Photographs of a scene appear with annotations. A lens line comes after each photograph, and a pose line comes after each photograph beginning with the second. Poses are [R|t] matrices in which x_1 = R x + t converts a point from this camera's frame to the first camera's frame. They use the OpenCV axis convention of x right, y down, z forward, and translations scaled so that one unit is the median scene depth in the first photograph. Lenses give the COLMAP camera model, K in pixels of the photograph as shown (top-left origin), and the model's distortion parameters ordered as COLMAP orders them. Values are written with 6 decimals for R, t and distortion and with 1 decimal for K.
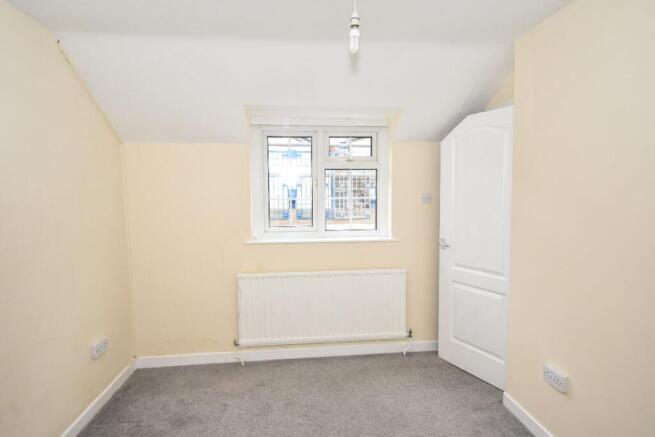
lens RADIAL K [[354.0, 0, 327.7], [0, 354.0, 217.9], [0, 0, 1]] dist [0.017614, -0.008220]
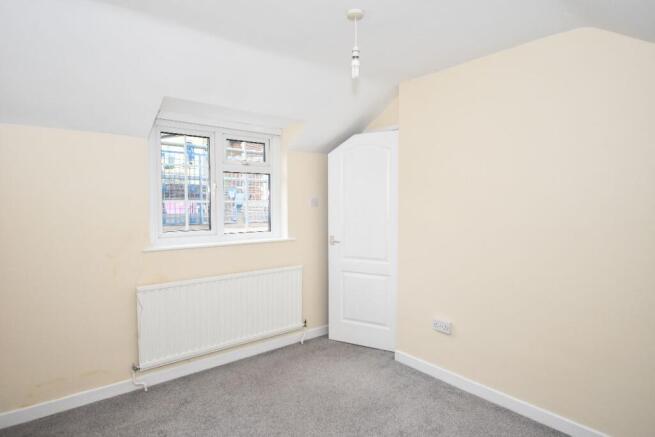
lens RADIAL K [[354.0, 0, 329.4], [0, 354.0, 217.0], [0, 0, 1]] dist [0.017614, -0.008220]
pose [[0.848110, -0.014379, 0.529624, -0.305249], [0.026642, 0.999524, -0.015526, 0.013530], [-0.529149, 0.027278, 0.848090, 0.010341]]
